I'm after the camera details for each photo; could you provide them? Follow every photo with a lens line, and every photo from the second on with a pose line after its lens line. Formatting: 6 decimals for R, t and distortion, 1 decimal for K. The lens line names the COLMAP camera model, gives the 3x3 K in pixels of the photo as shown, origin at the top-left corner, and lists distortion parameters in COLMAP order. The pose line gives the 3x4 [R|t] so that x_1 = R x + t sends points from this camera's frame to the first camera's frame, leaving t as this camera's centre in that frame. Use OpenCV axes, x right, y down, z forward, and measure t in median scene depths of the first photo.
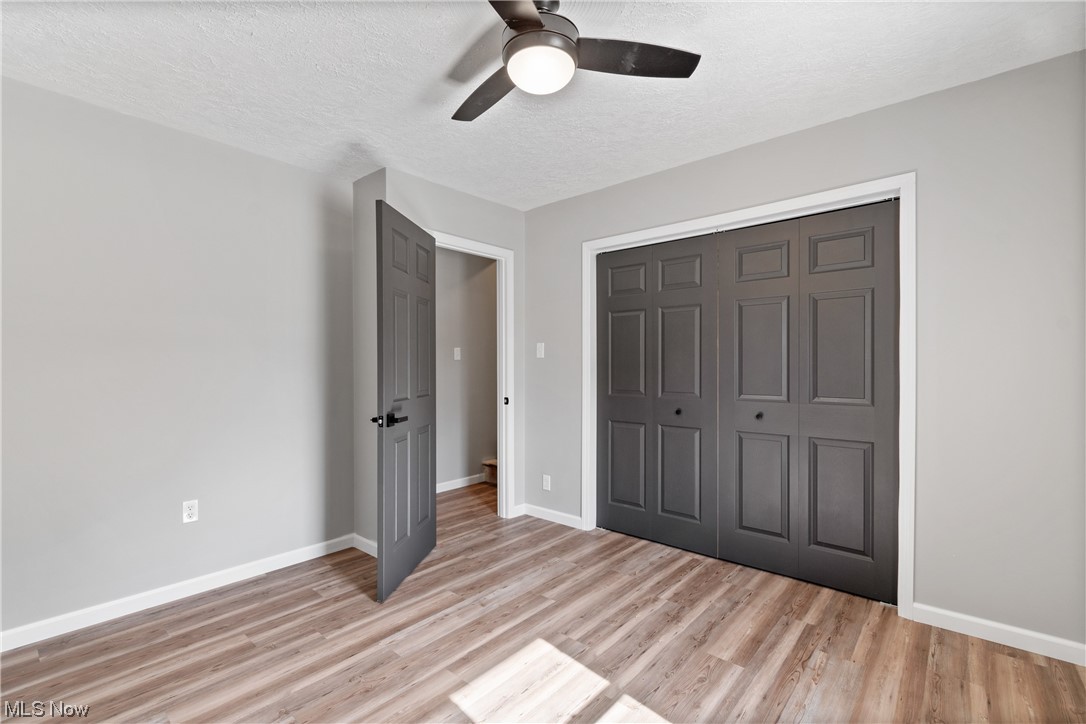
lens RADIAL K [[481.4, 0, 544.6], [0, 481.4, 365.5], [0, 0, 1]] dist [-0.001633, -0.000037]
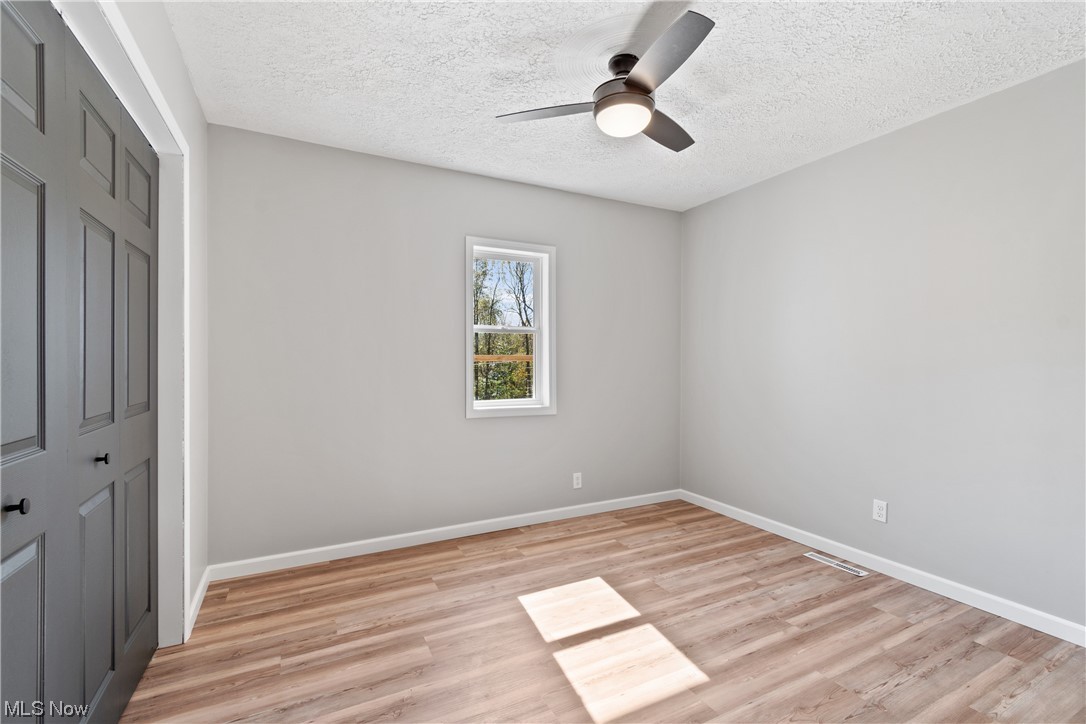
lens RADIAL K [[481.4, 0, 544.3], [0, 481.4, 360.8], [0, 0, 1]] dist [-0.001633, -0.000037]
pose [[-0.928358, 0.000941, 0.371687, -0.230999], [0.001807, 0.999996, 0.001981, 0.008611], [-0.371684, 0.002510, -0.928356, 1.852853]]
